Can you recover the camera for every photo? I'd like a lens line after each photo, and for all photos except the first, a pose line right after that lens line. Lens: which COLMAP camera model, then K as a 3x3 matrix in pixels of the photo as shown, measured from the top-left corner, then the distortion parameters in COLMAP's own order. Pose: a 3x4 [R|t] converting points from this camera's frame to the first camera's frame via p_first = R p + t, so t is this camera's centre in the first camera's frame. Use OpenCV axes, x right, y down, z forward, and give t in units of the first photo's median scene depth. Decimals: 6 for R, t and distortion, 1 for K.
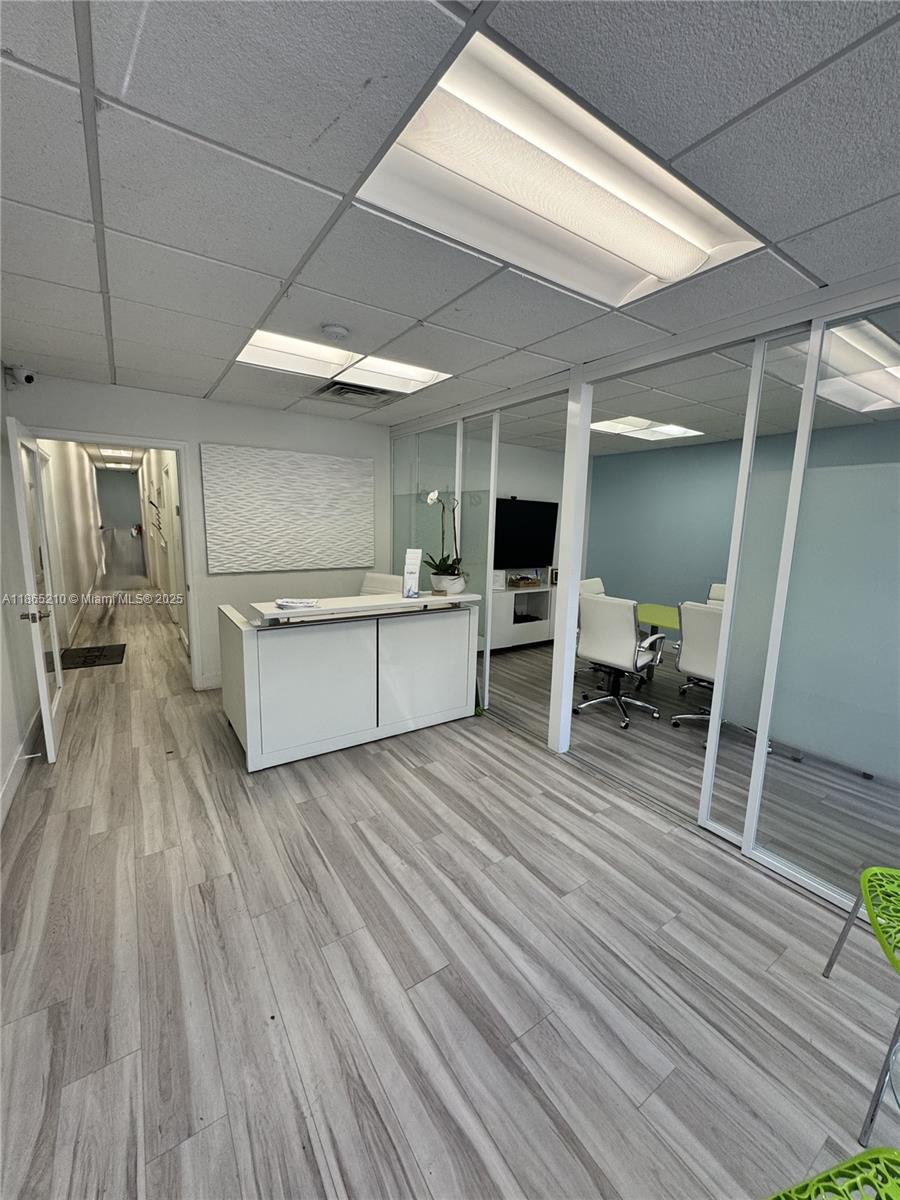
lens RADIAL K [[478.1, 0, 450.0], [0, 478.1, 600.0], [0, 0, 1]] dist [-0.000160, 0.000006]
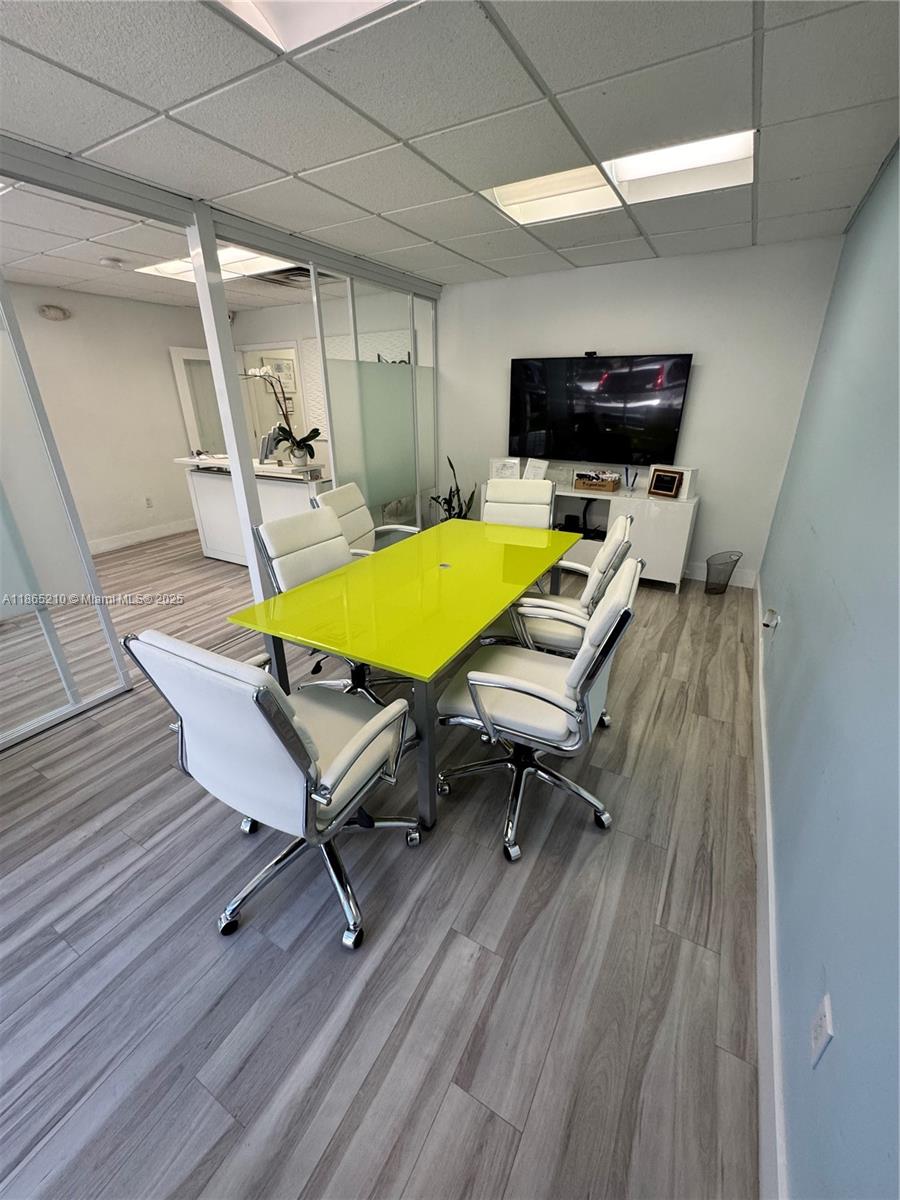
lens RADIAL K [[482.6, 0, 450.0], [0, 482.6, 600.0], [0, 0, 1]] dist [0.000399, -0.000032]
pose [[0.443185, 0.328994, -0.833877, 1.487772], [-0.126887, 0.943876, 0.304955, -0.133004], [0.887405, -0.029343, 0.460056, 0.994066]]
